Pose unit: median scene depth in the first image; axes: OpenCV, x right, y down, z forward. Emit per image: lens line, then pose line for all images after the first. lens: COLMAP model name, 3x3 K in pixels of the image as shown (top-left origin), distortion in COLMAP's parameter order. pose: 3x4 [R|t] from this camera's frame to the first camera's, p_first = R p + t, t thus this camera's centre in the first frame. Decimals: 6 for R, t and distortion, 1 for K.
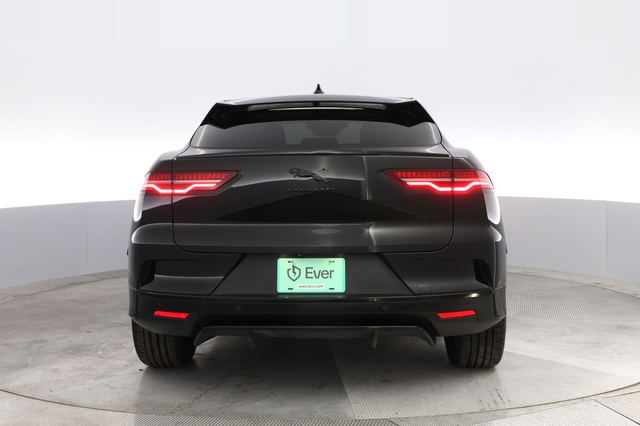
lens RADIAL K [[588.1, 0, 320.0], [0, 588.1, 215.3], [0, 0, 1]] dist [-0.155717, 0.026020]
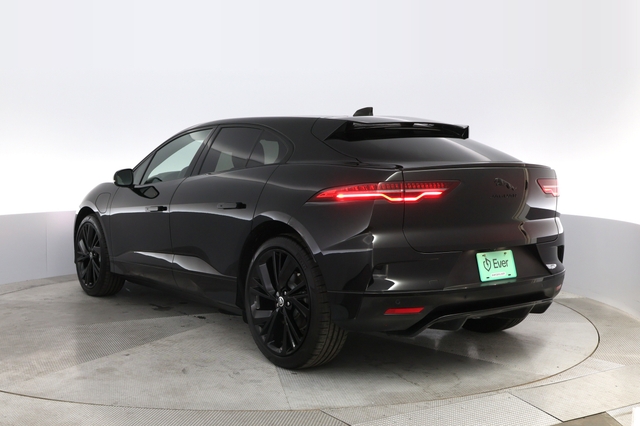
lens RADIAL K [[588.1, 0, 302.1], [0, 588.1, 219.8], [0, 0, 1]] dist [-0.155717, 0.026020]
pose [[0.883521, -0.037891, 0.466856, -0.831624], [0.048994, 0.998731, -0.011662, 0.000597], [-0.465822, 0.033177, 0.884256, 0.098528]]
